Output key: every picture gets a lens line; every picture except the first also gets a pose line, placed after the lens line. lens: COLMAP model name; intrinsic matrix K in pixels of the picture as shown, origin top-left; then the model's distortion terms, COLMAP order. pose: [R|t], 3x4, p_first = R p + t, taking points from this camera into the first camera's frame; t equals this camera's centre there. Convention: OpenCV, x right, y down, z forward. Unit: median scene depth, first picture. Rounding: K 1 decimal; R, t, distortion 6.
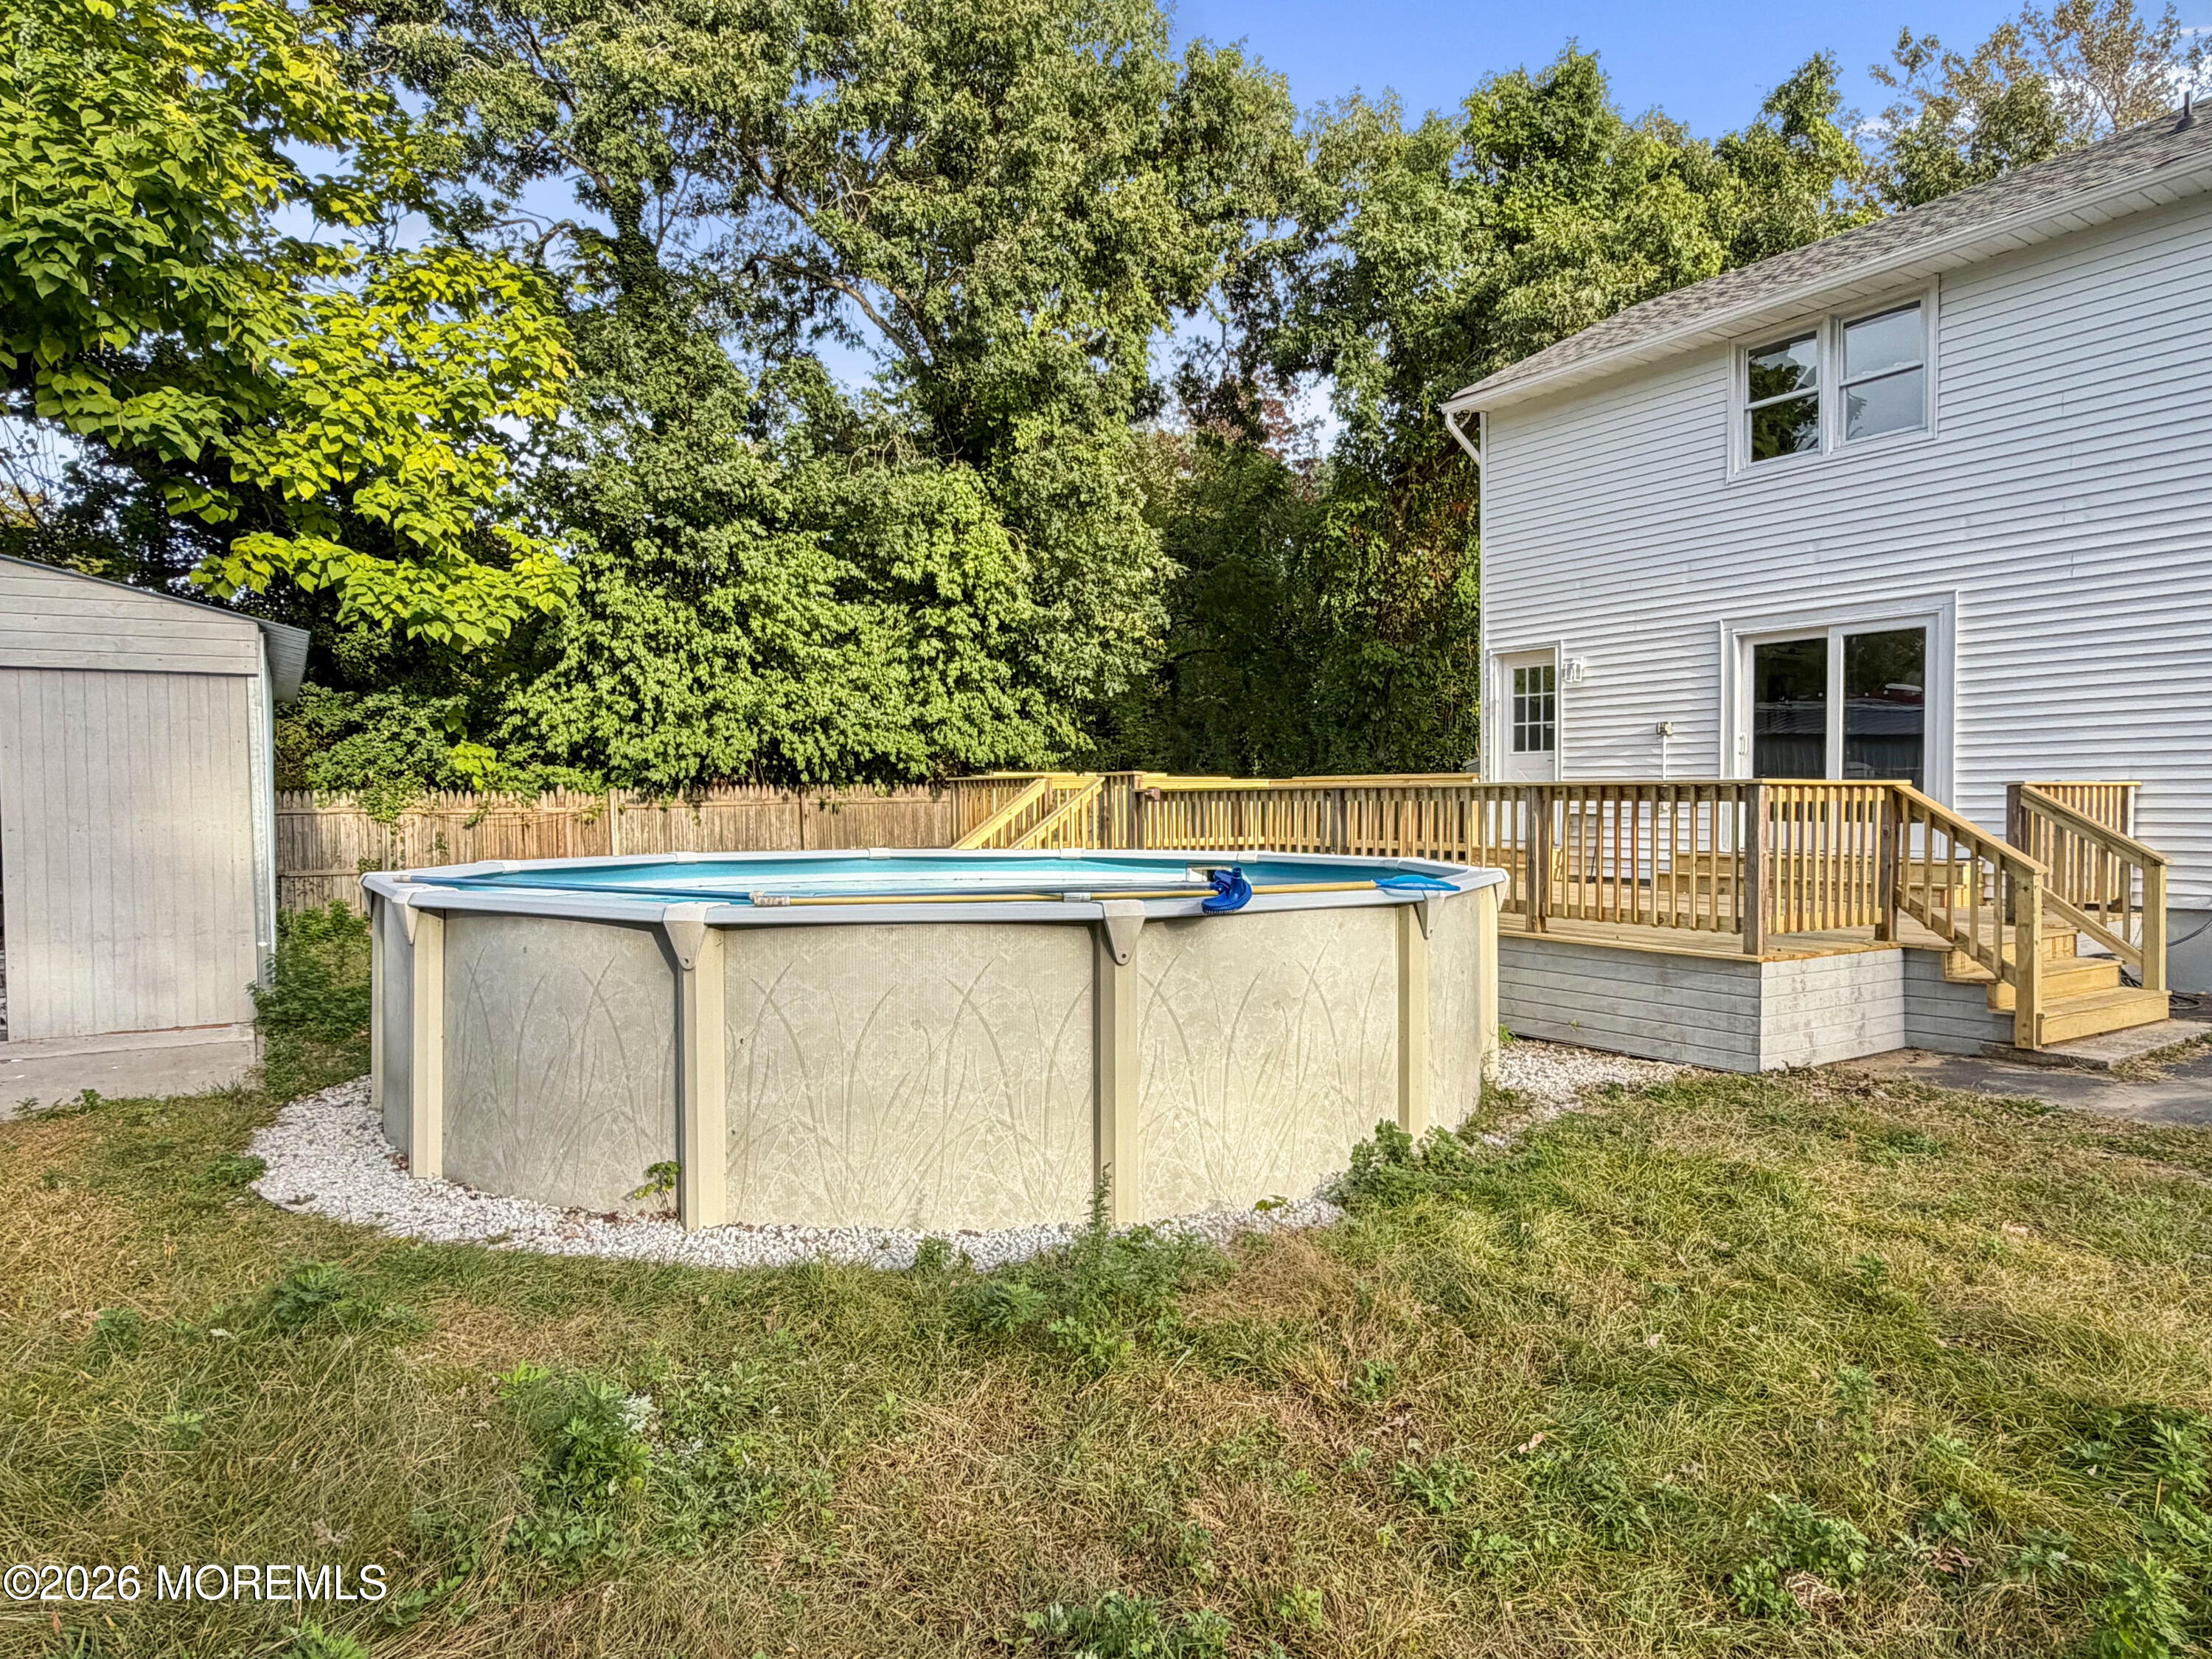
lens RADIAL K [[1327.0, 0, 1121.6], [0, 1327.0, 838.1], [0, 0, 1]] dist [0.005067, -0.000017]
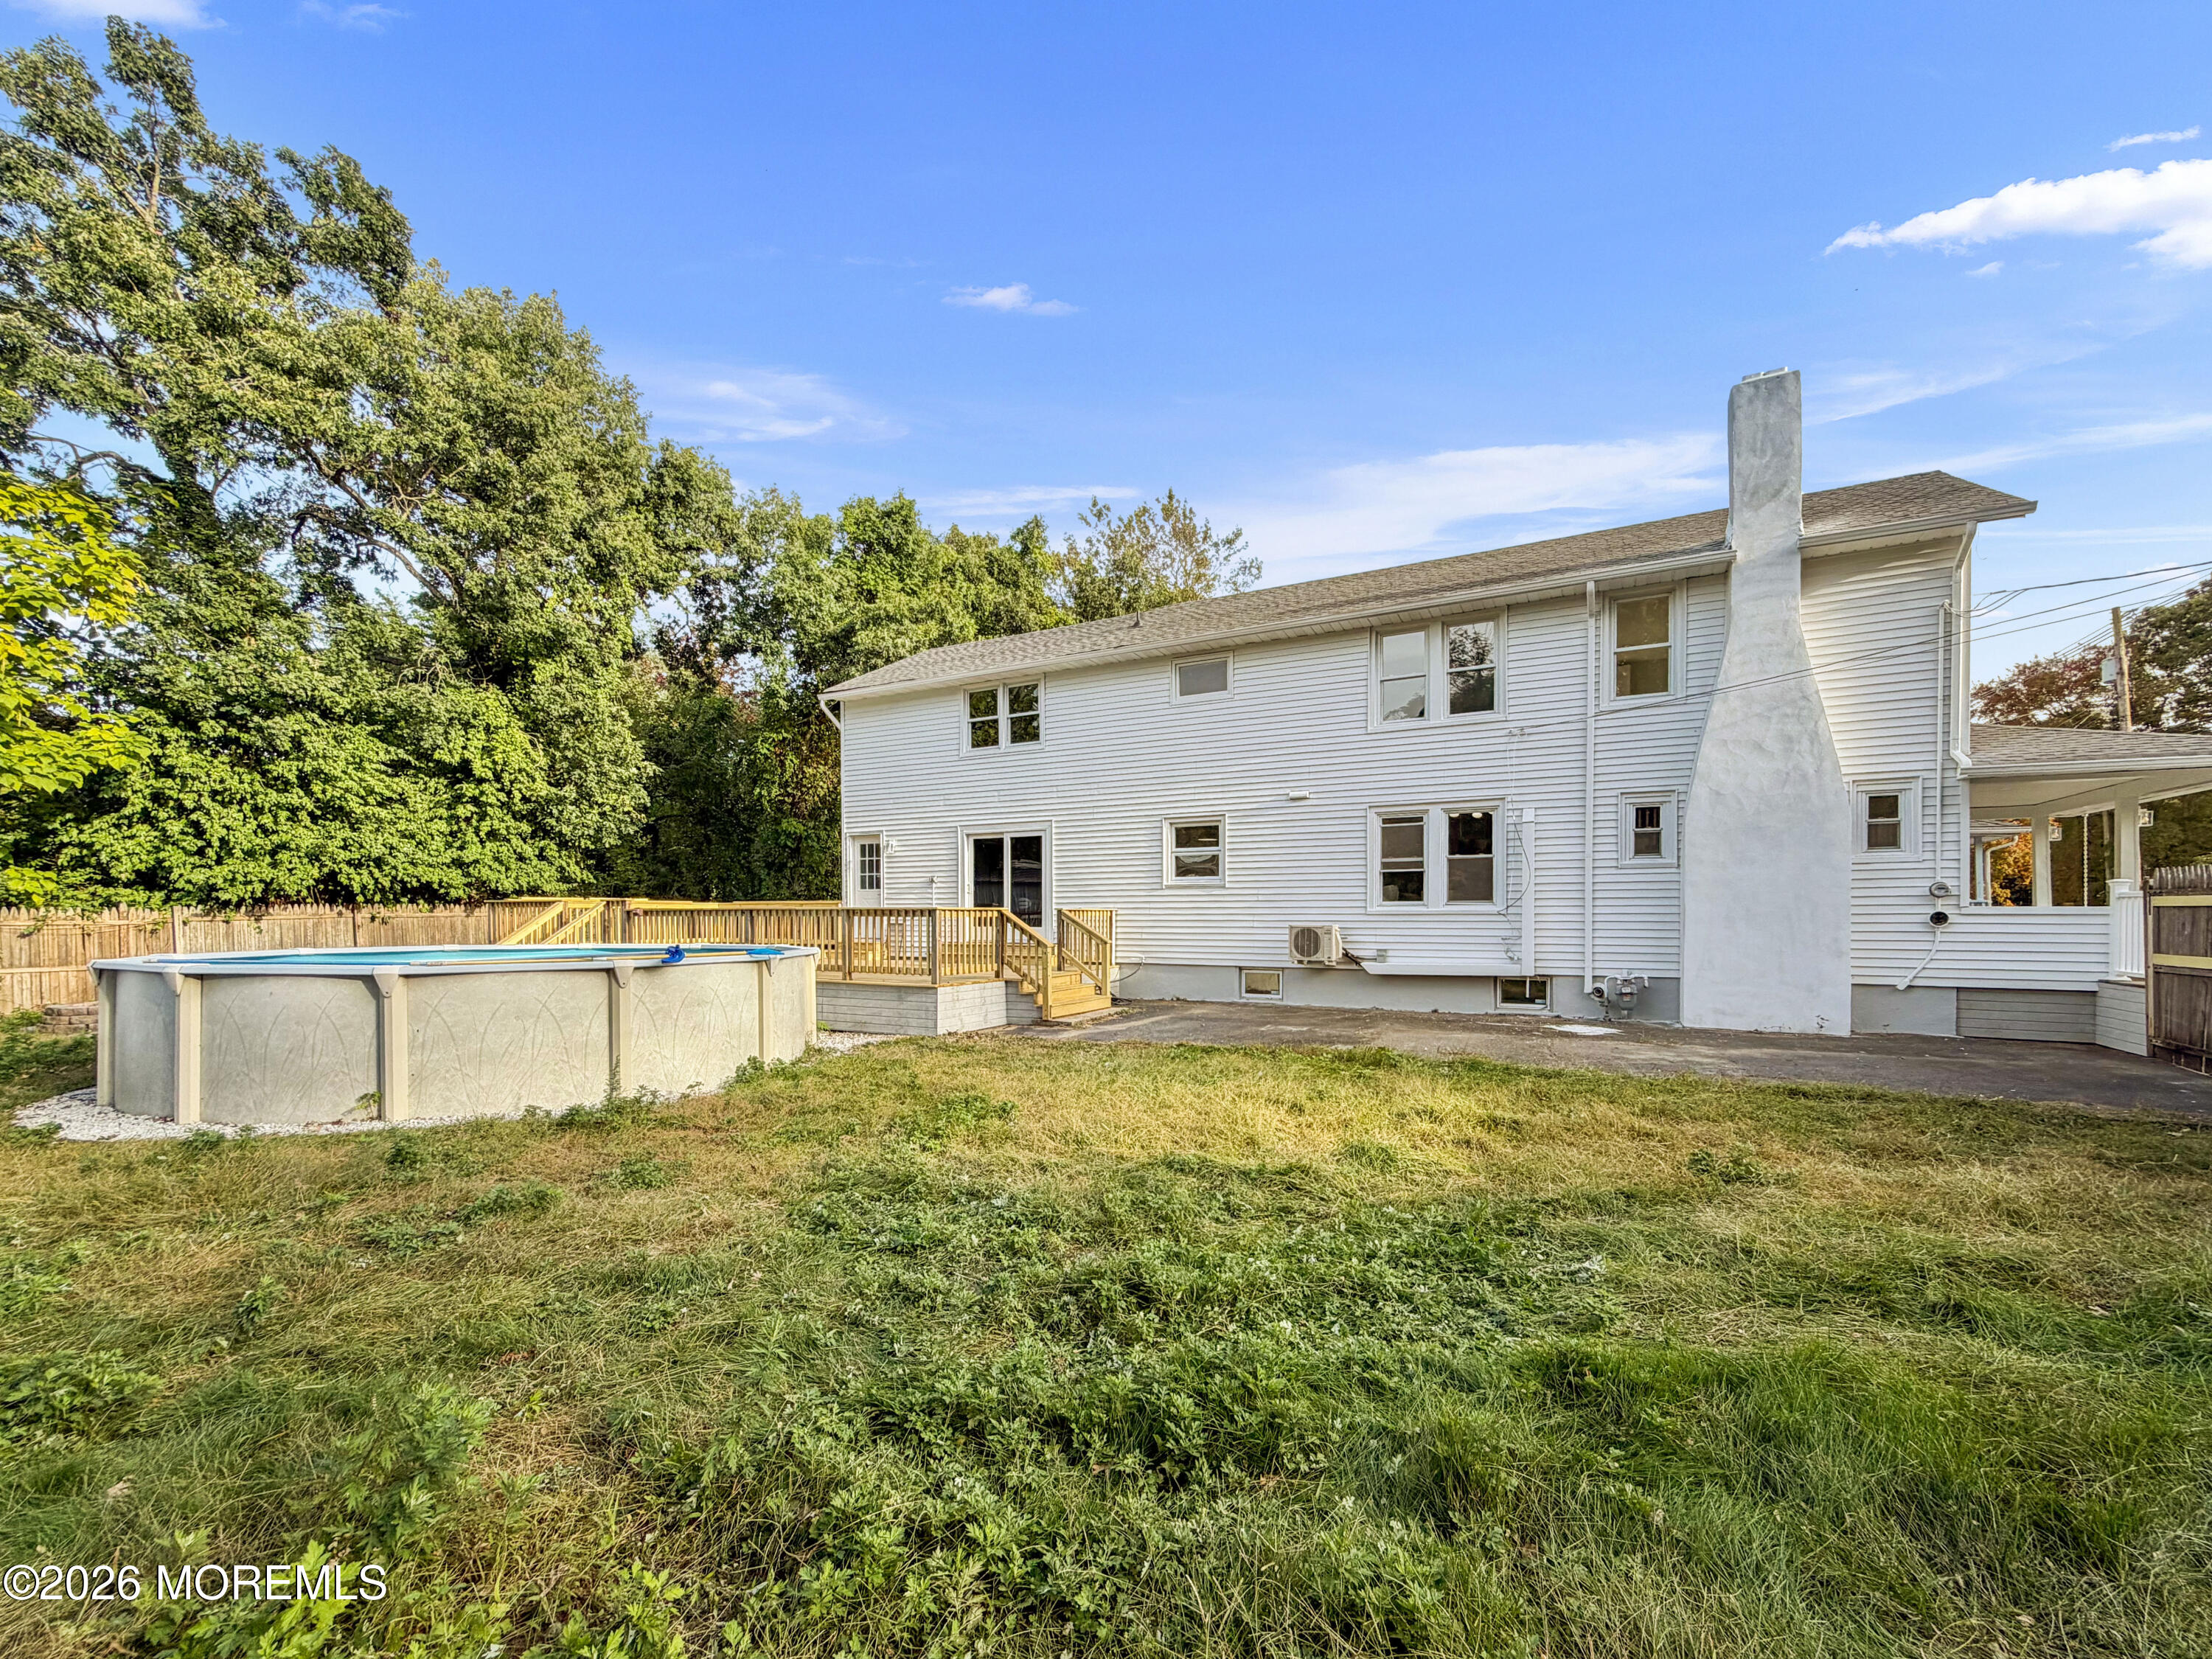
lens RADIAL K [[901.1, 0, 1089.4], [0, 901.1, 922.9], [0, 0, 1]] dist [0.006592, -0.001431]
pose [[0.883264, -0.001043, 0.468875, -0.005770], [0.010907, 0.999773, -0.018323, 0.006178], [-0.468749, 0.021298, 0.883074, -0.219984]]
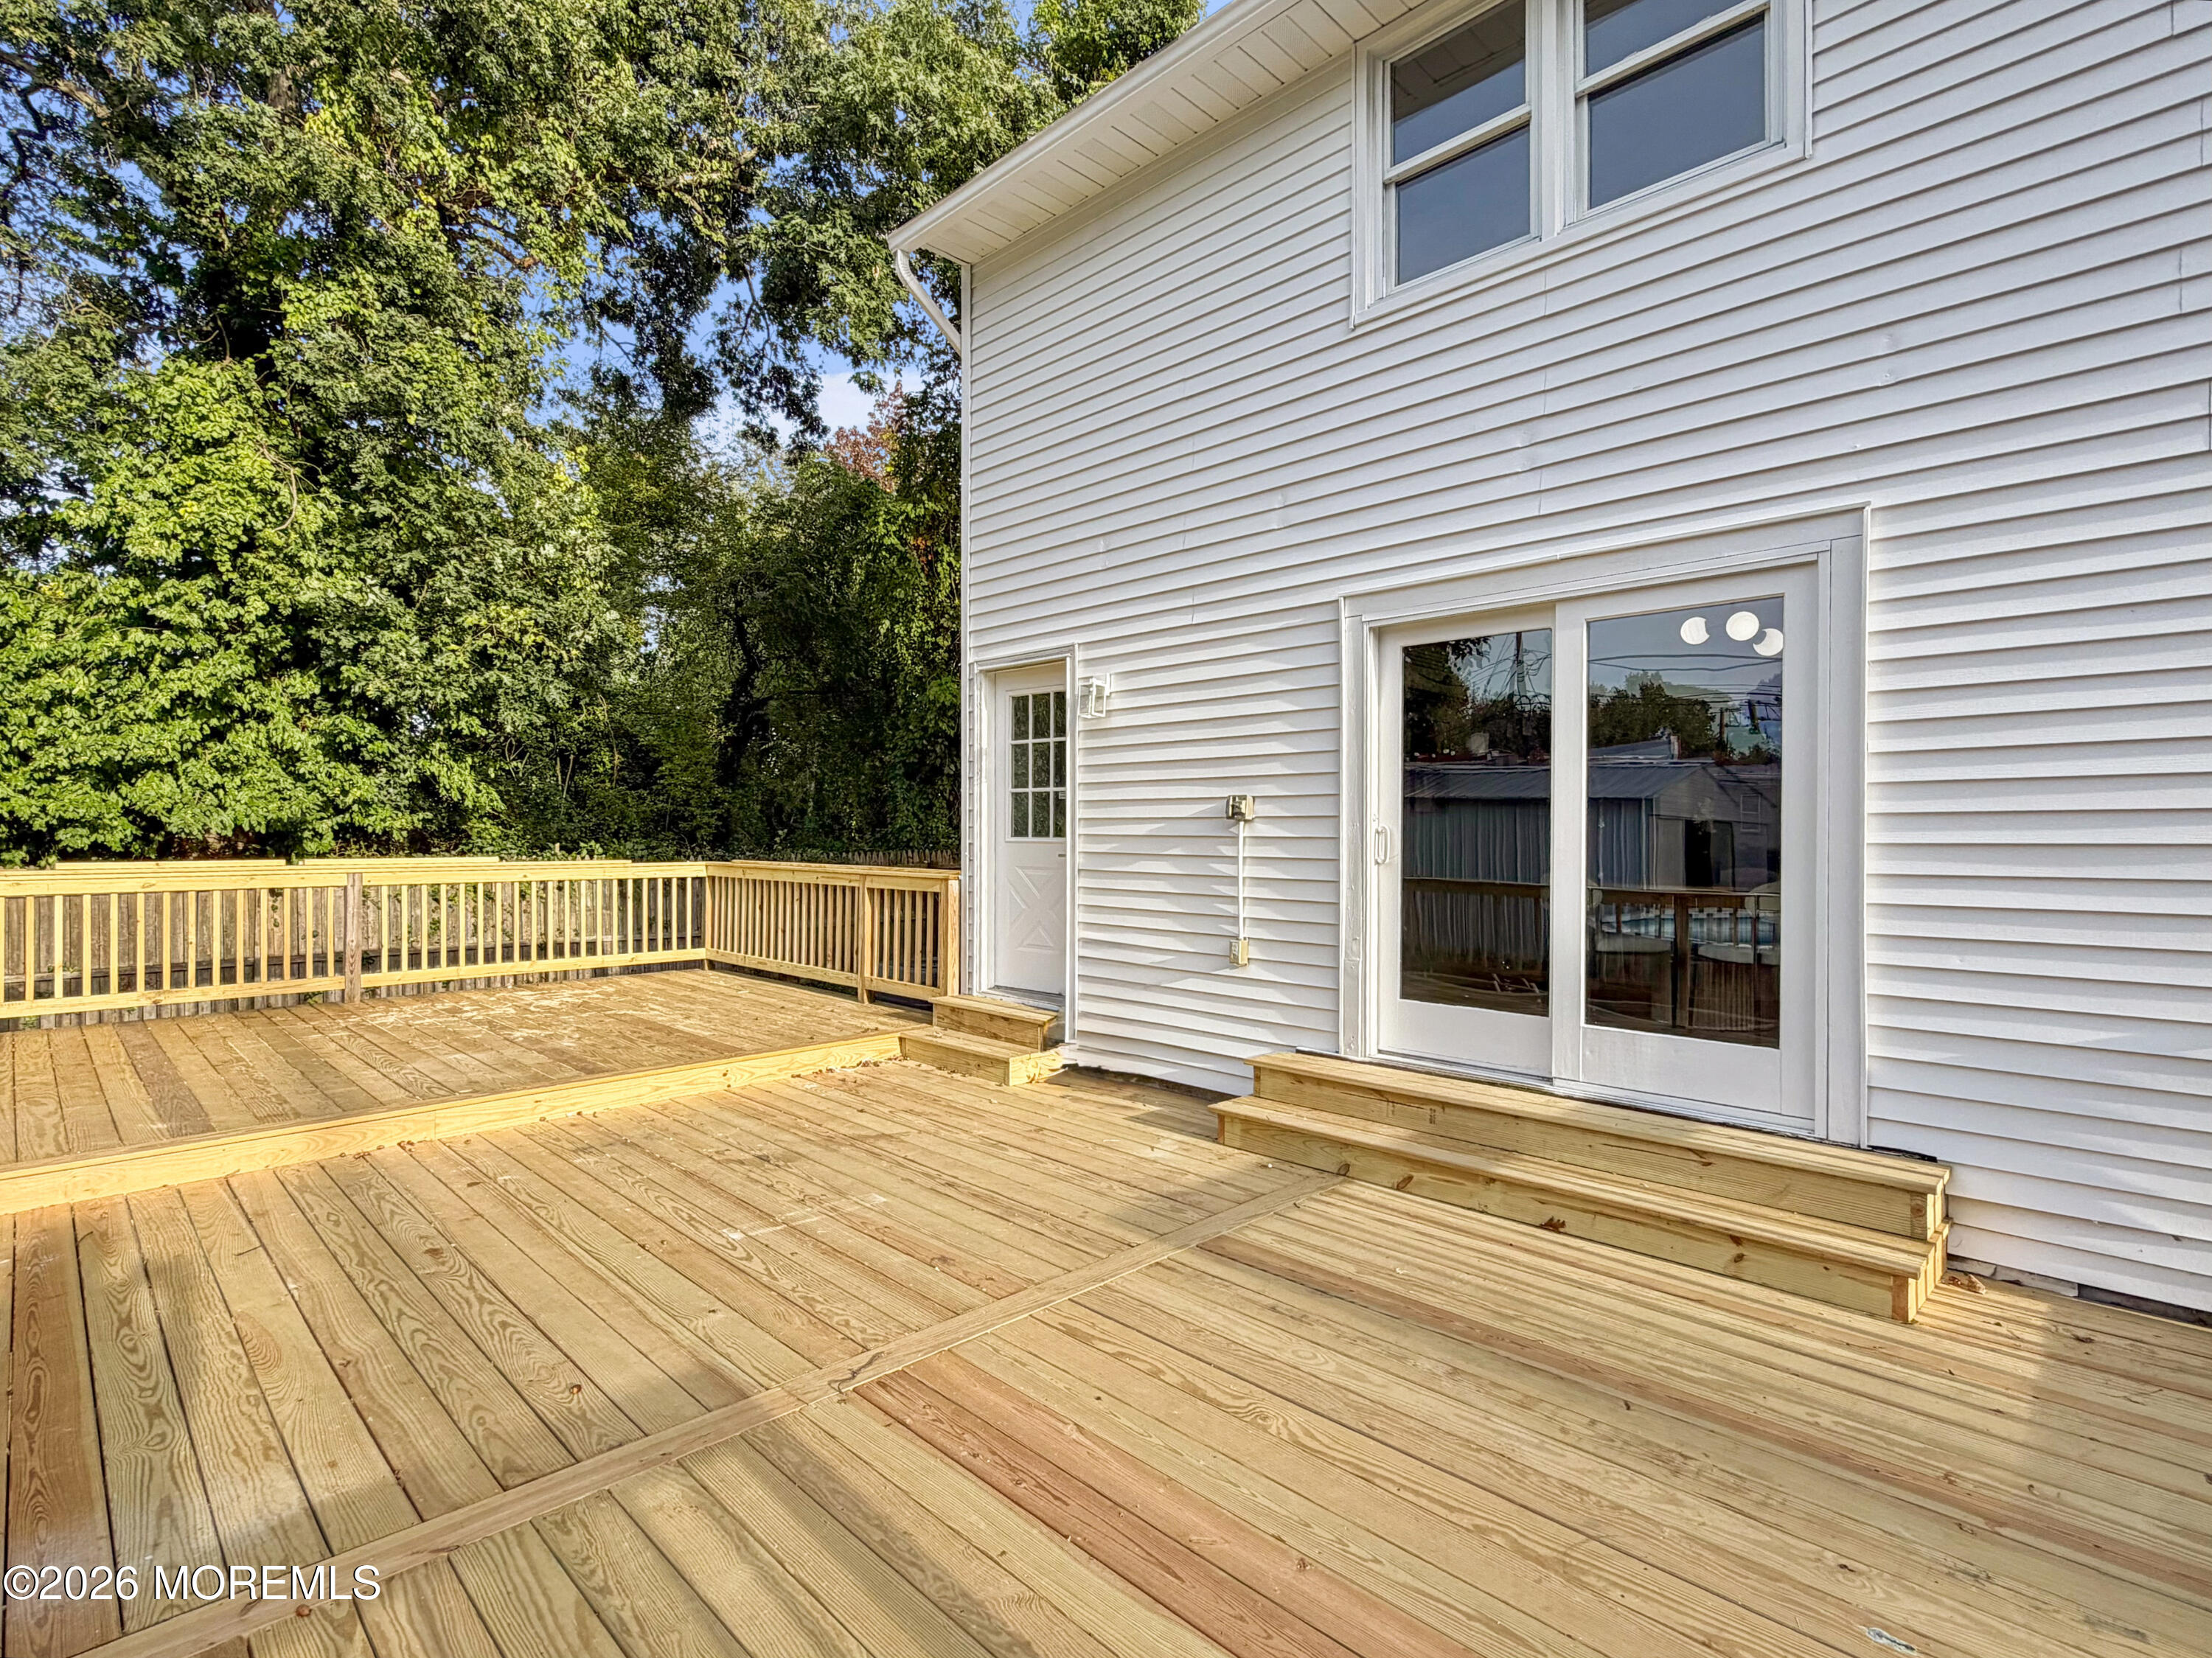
lens RADIAL K [[1047.7, 0, 1114.5], [0, 1047.7, 833.7], [0, 0, 1]] dist [-0.005250, 0.001216]
pose [[0.976712, 0.009584, 0.214342, 0.223949], [-0.003472, 0.999577, -0.028871, -0.049716], [-0.214528, 0.027455, 0.976332, 0.501263]]
